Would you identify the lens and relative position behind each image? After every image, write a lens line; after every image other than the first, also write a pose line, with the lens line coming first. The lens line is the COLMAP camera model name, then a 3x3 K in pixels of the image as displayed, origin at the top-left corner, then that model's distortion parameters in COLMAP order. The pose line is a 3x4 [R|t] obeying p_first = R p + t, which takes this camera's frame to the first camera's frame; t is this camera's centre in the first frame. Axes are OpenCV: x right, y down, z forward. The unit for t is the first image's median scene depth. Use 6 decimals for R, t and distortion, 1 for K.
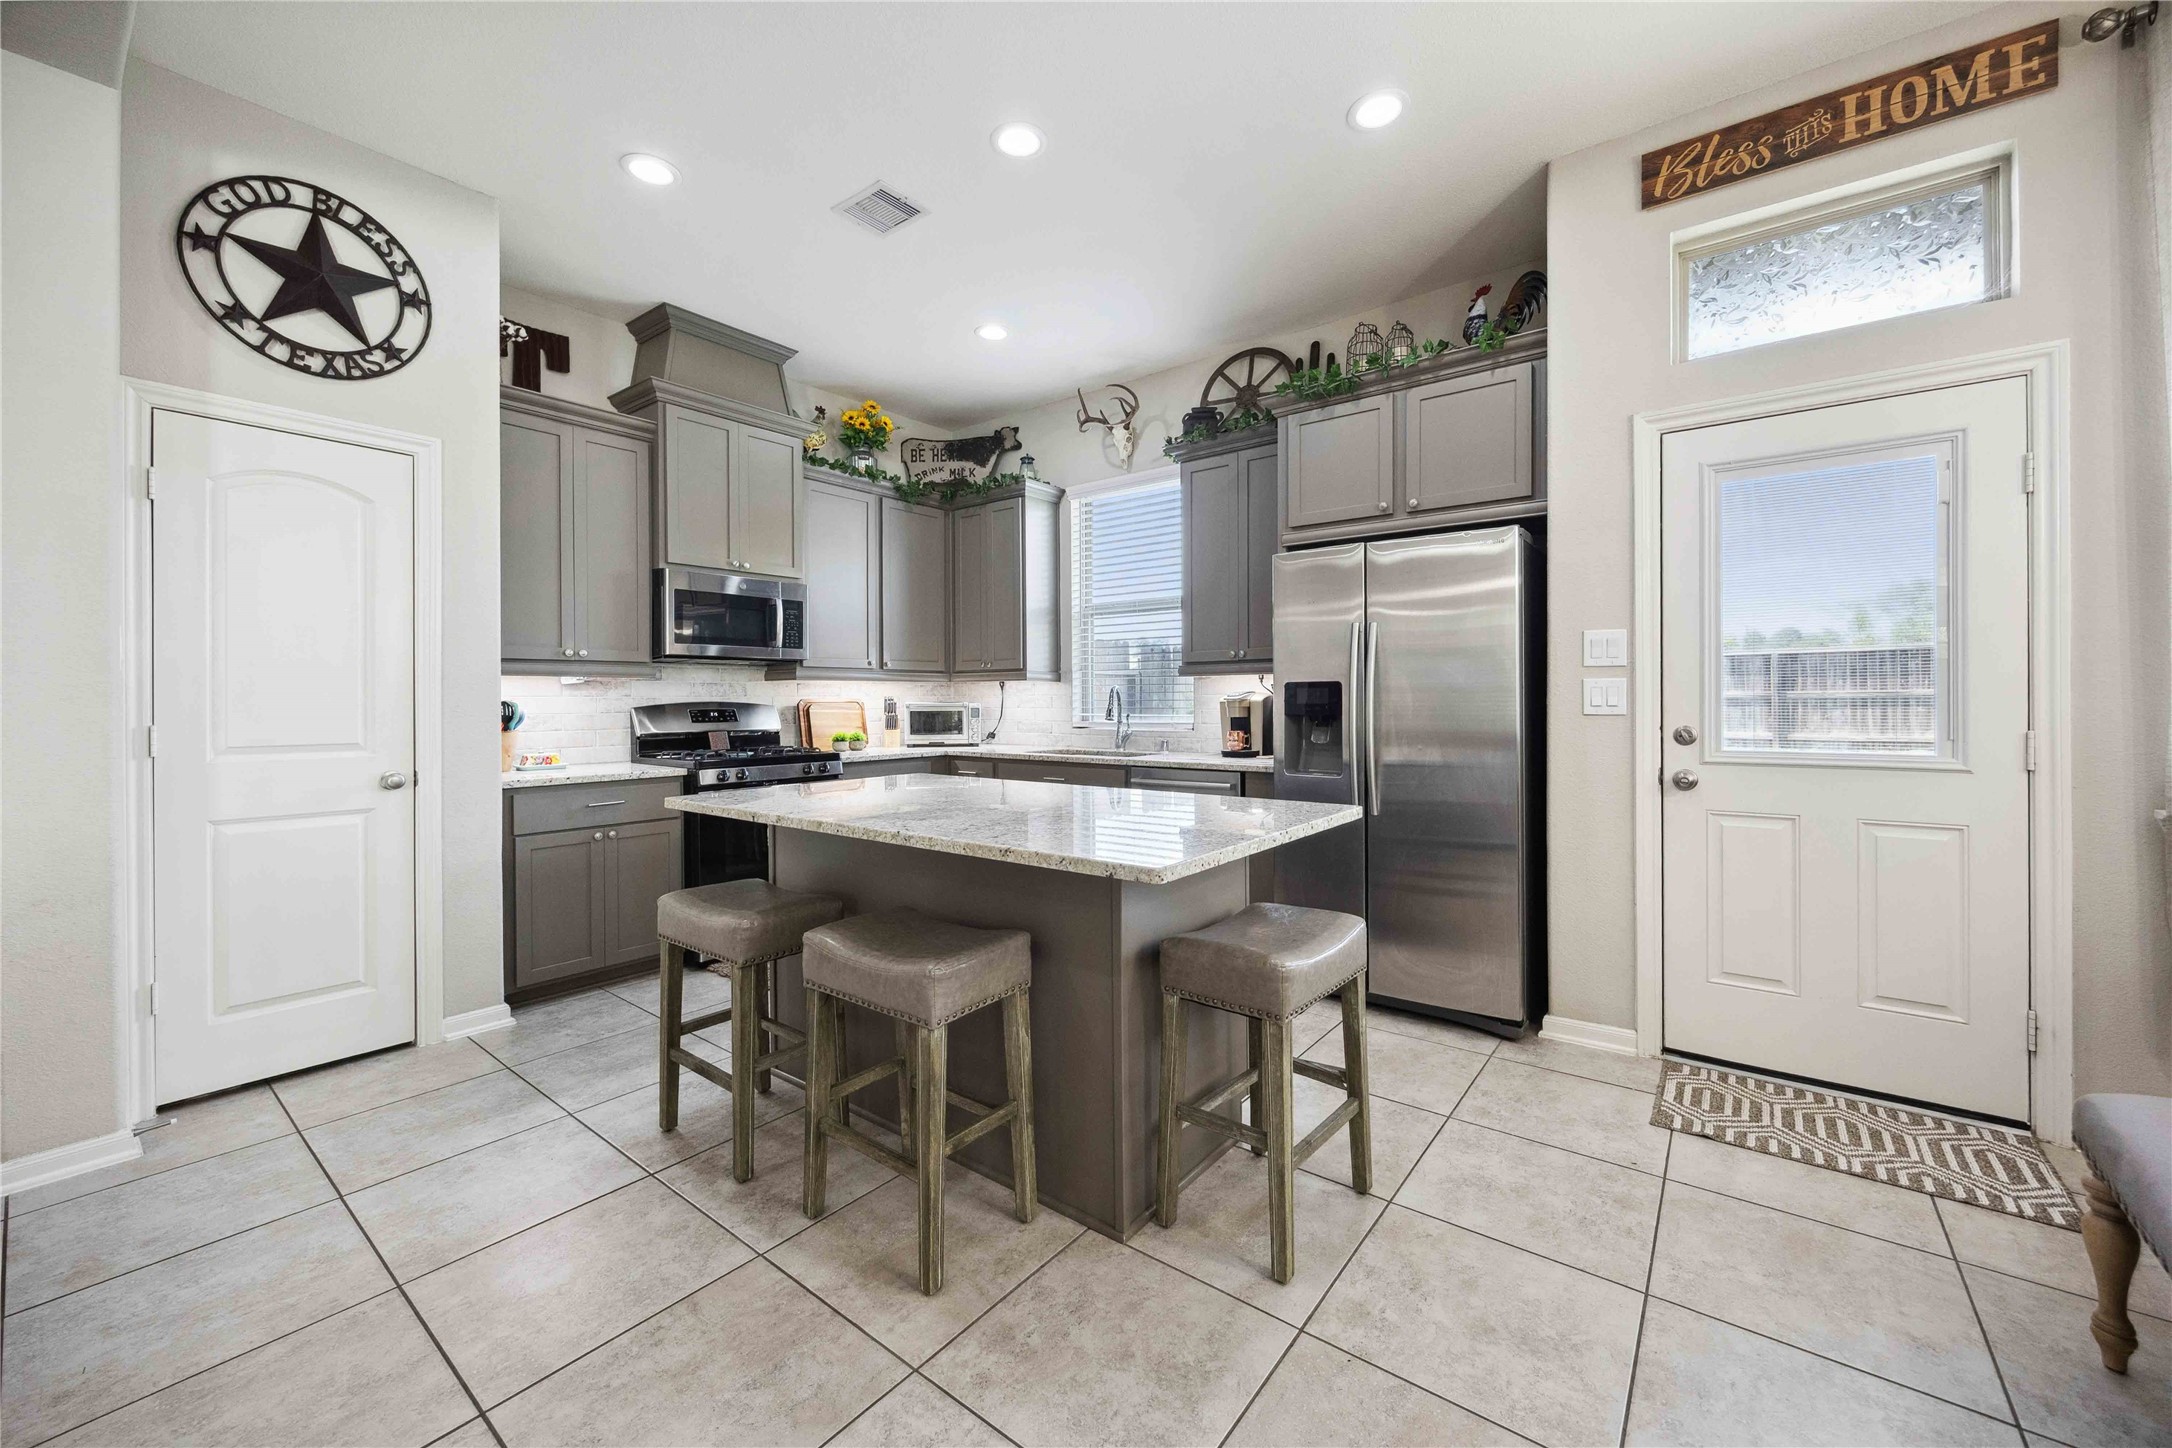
lens RADIAL K [[836.7, 0, 1075.9], [0, 836.7, 700.6], [0, 0, 1]] dist [-0.002031, -0.000114]
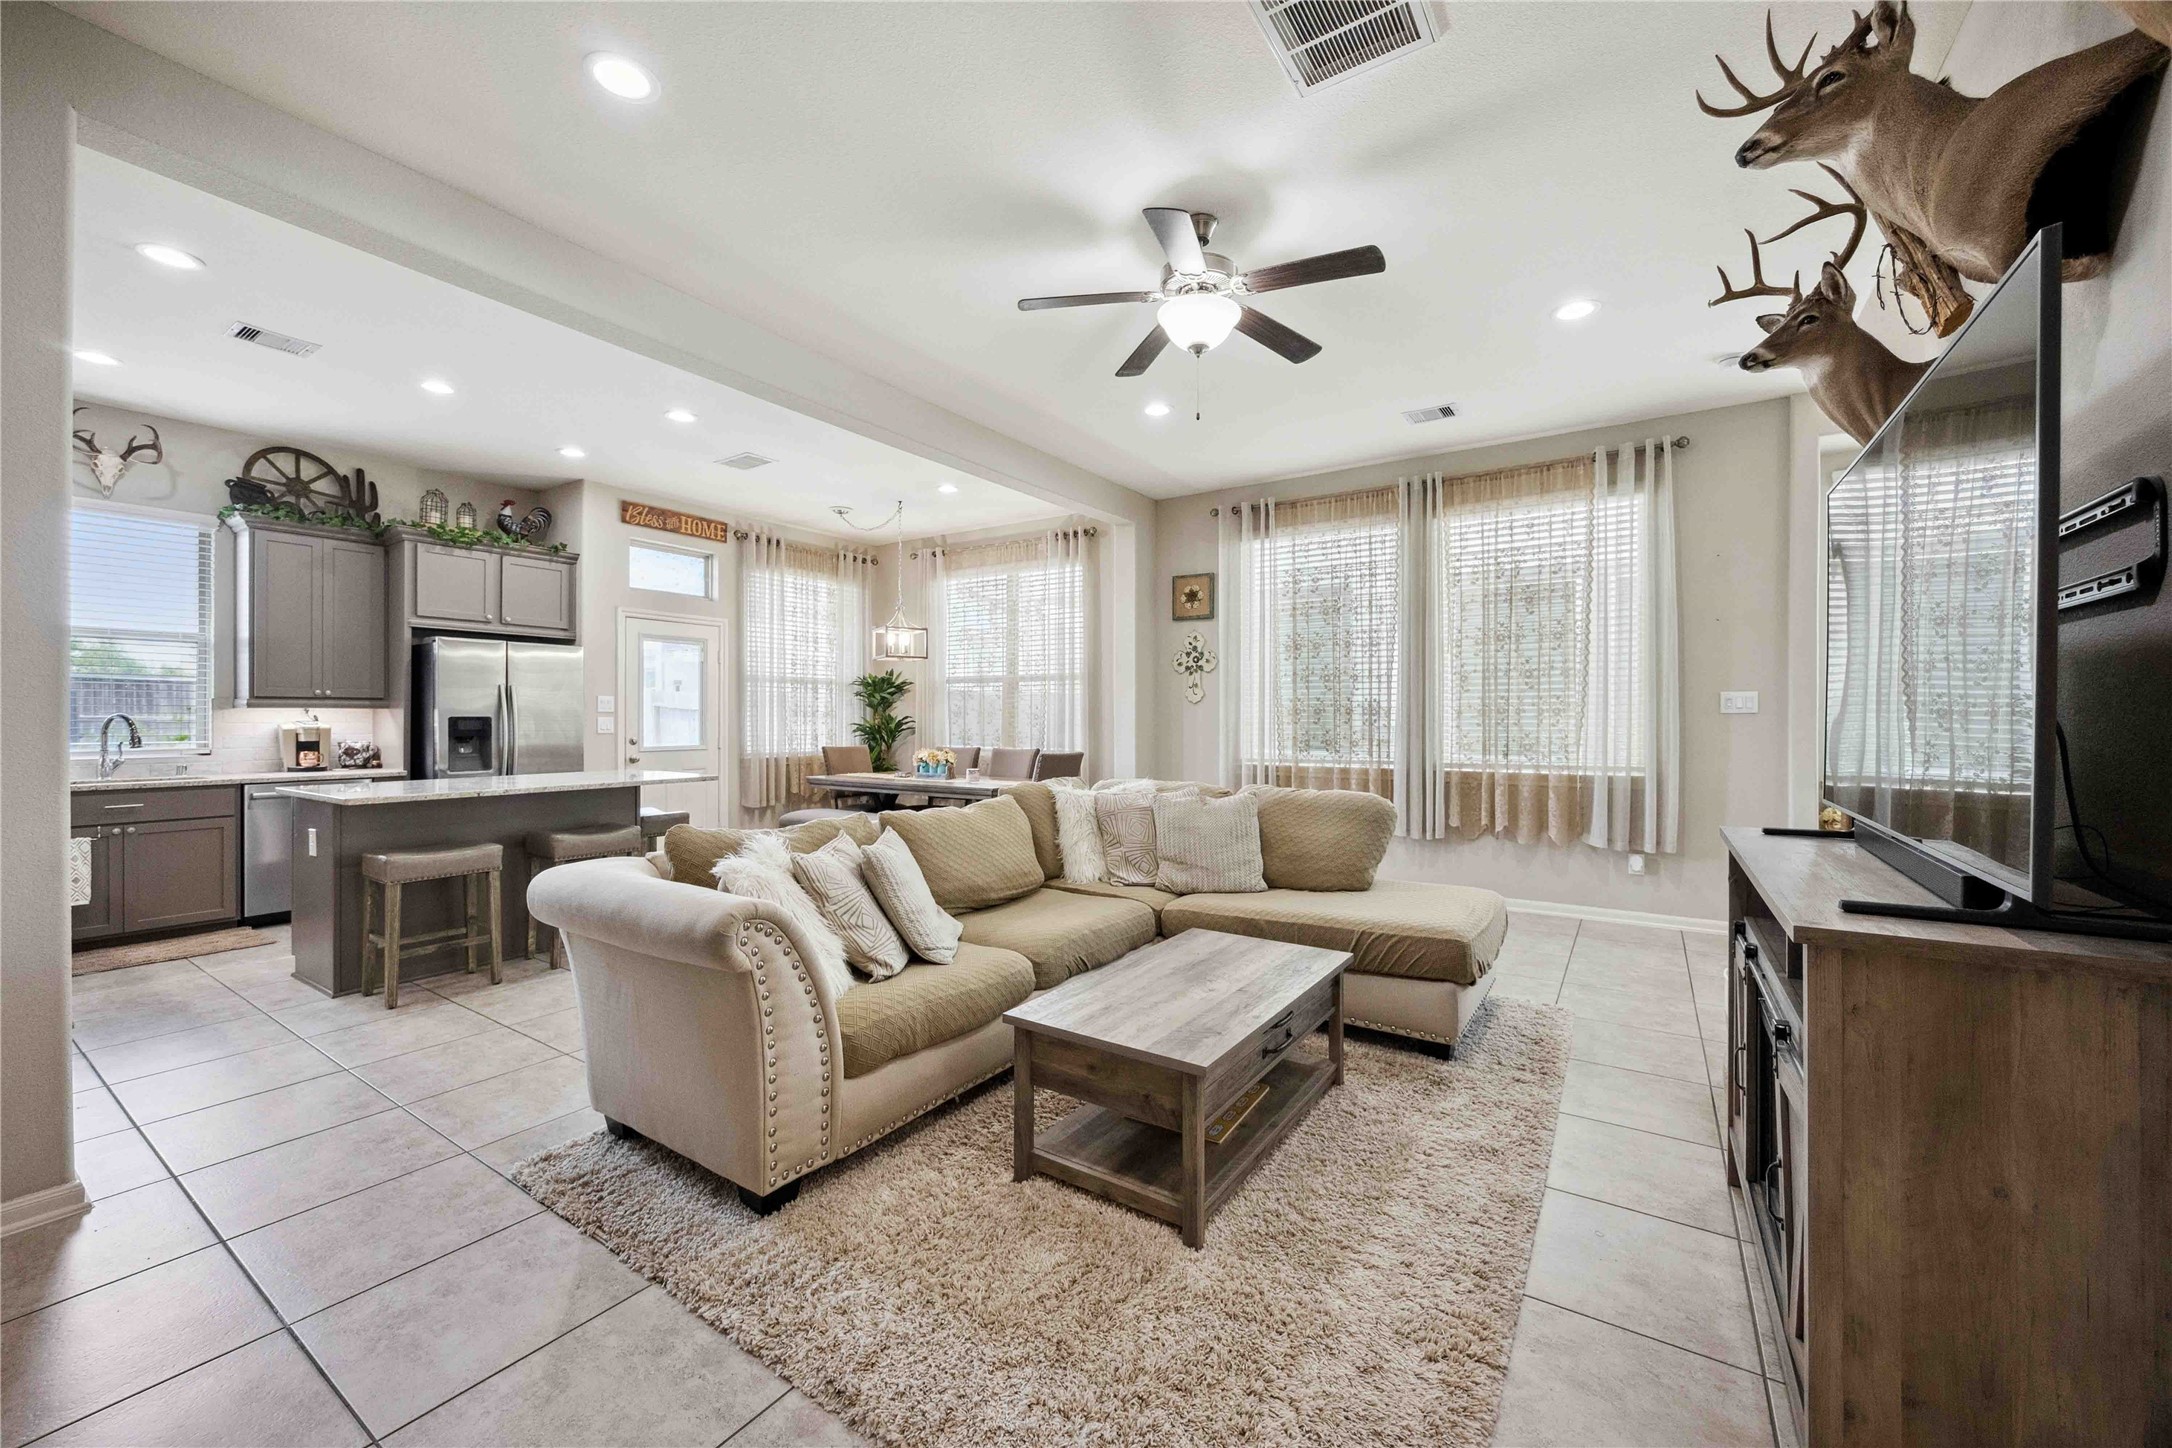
lens RADIAL K [[836.7, 0, 1088.2], [0, 836.7, 716.2], [0, 0, 1]] dist [-0.002031, -0.000114]
pose [[-0.085055, 0.007996, 0.996344, -1.927102], [0.001216, 0.999968, -0.007921, -0.011188], [-0.996376, 0.000538, -0.085062, -0.136818]]
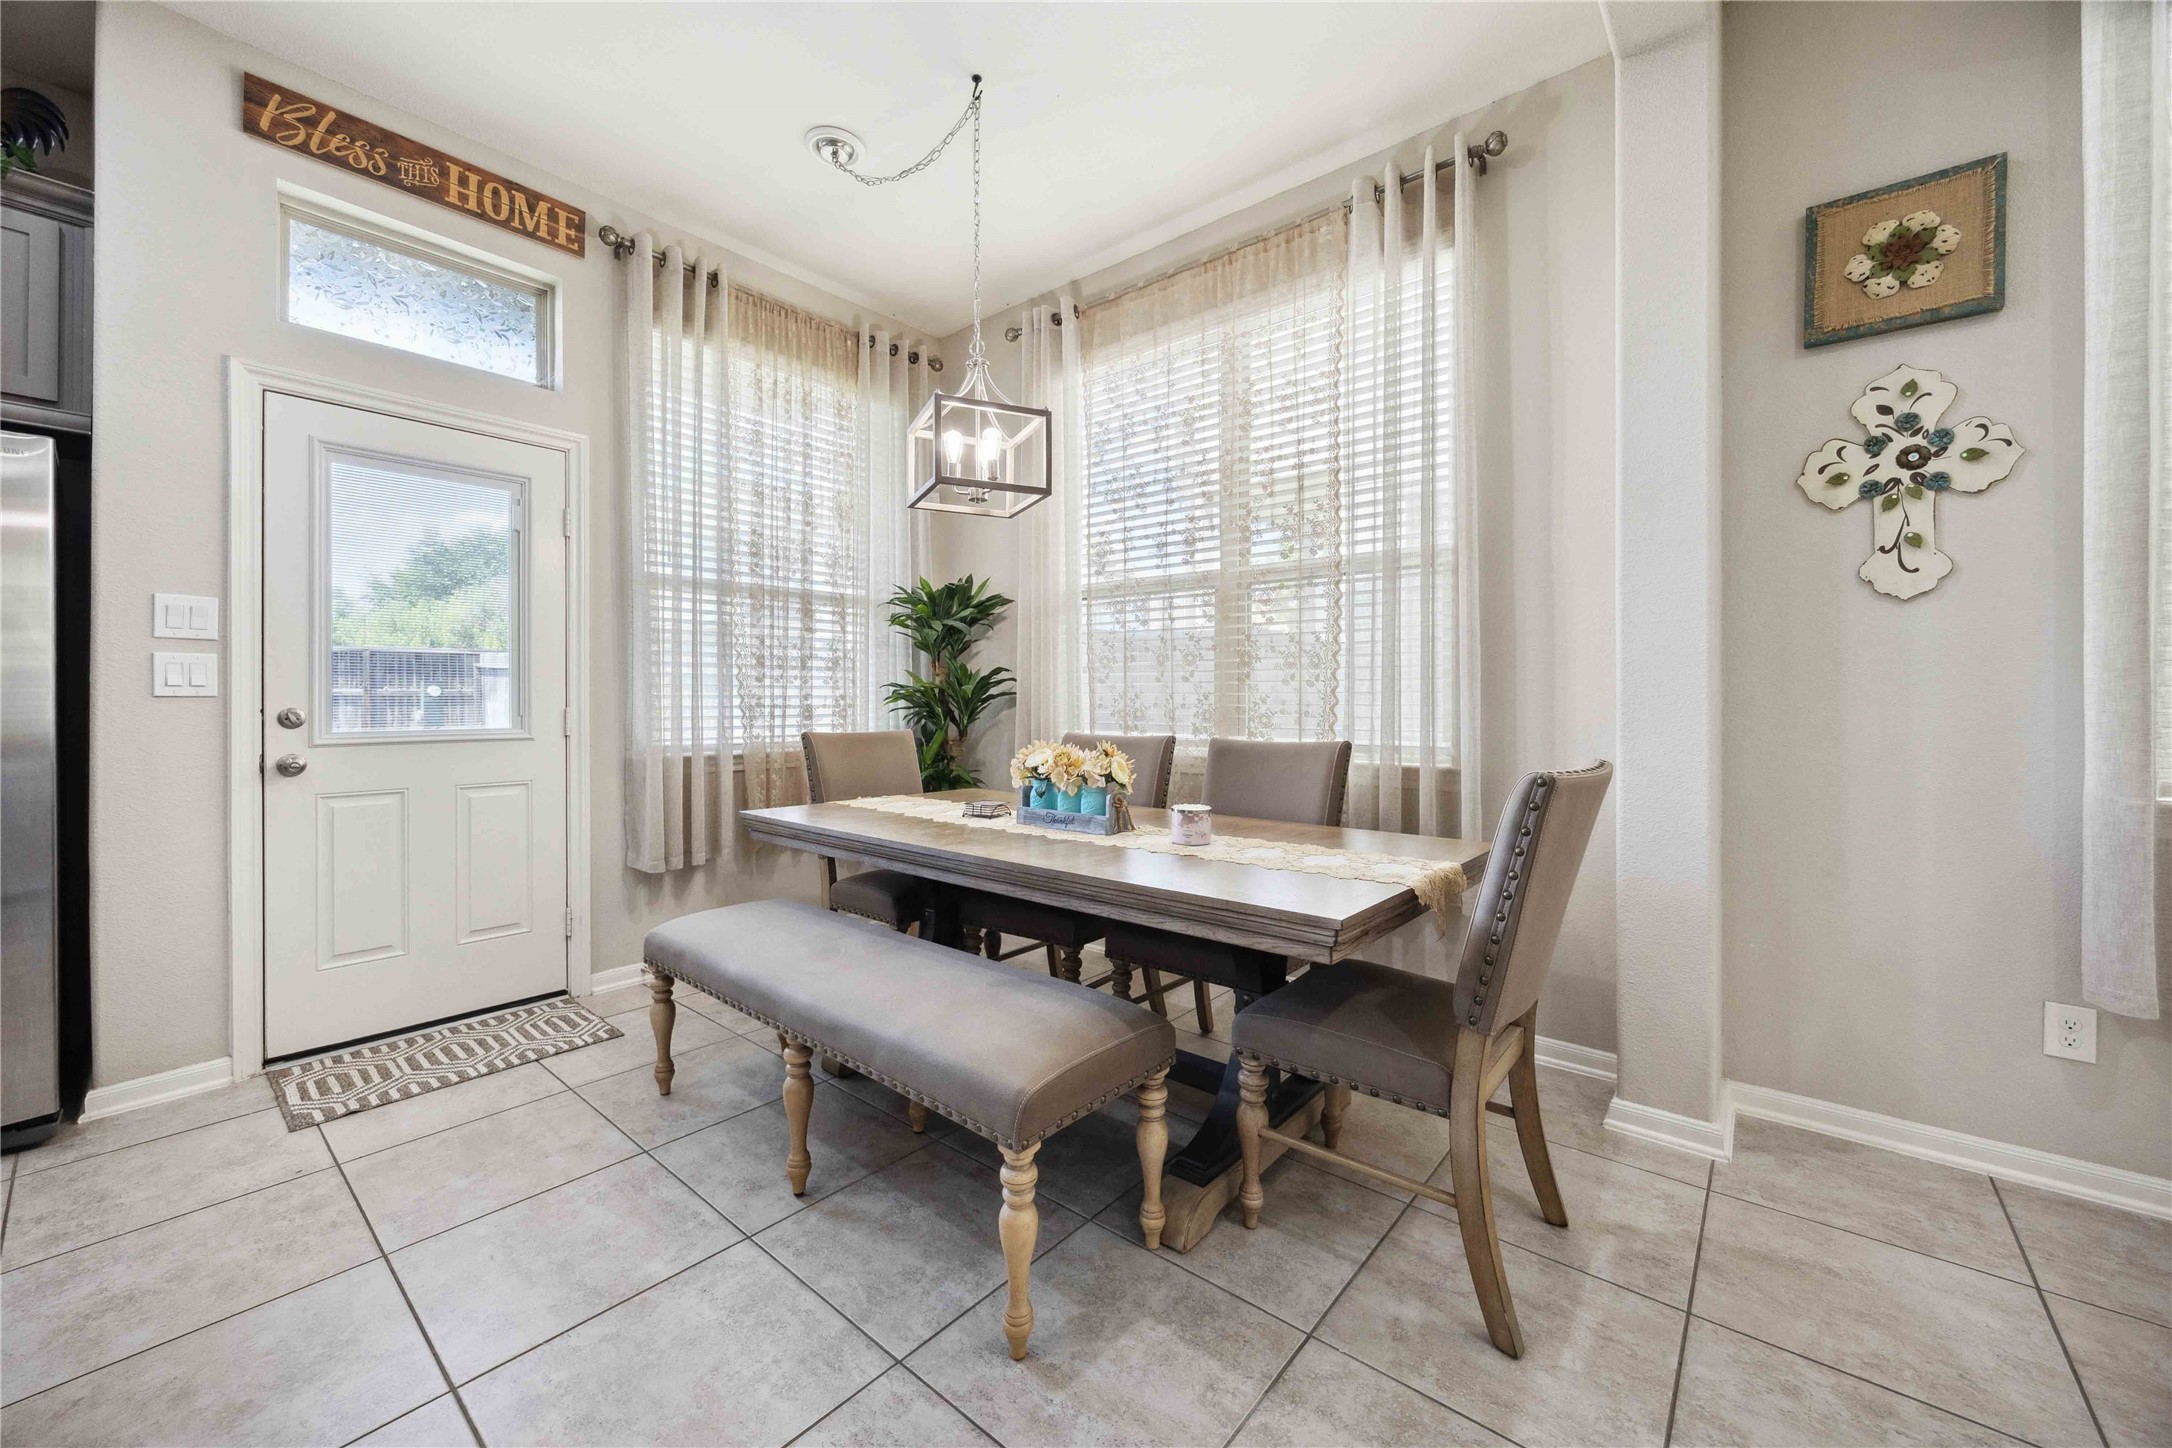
lens RADIAL K [[836.7, 0, 1097.1], [0, 836.7, 698.4], [0, 0, 1]] dist [-0.002031, -0.000114]
pose [[0.019774, 0.005883, 0.999787, -0.203375], [0.001320, 0.999982, -0.005910, 0.026670], [-0.999804, 0.001437, 0.019766, 0.073093]]
